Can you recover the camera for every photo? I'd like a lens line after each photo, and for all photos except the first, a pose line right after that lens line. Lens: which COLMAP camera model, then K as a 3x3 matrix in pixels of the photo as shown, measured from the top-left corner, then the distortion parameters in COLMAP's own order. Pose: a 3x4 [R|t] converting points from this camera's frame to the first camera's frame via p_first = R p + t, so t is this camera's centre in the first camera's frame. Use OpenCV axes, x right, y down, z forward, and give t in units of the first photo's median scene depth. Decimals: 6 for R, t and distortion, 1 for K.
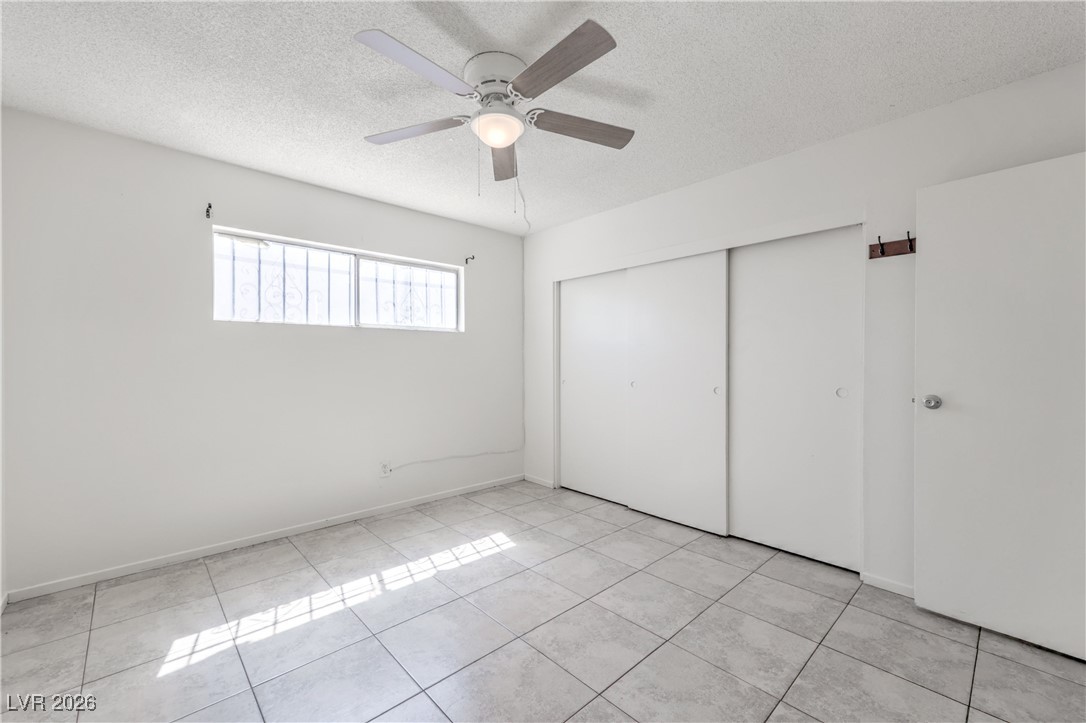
lens RADIAL K [[437.9, 0, 549.6], [0, 437.9, 362.9], [0, 0, 1]] dist [0.003206, 0.000286]
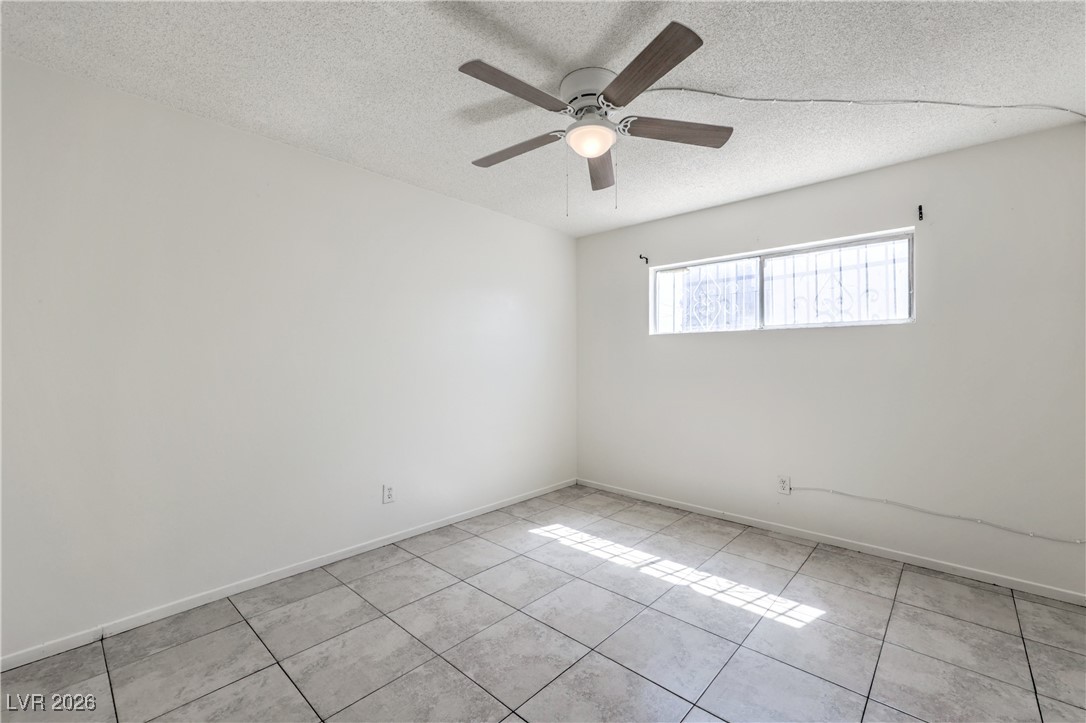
lens RADIAL K [[437.9, 0, 549.6], [0, 437.9, 362.9], [0, 0, 1]] dist [0.003206, 0.000286]
pose [[0.095620, 0.001905, -0.995416, 0.616662], [-0.009782, 0.999952, 0.000974, -0.006542], [0.995370, 0.009644, 0.095634, 0.561022]]
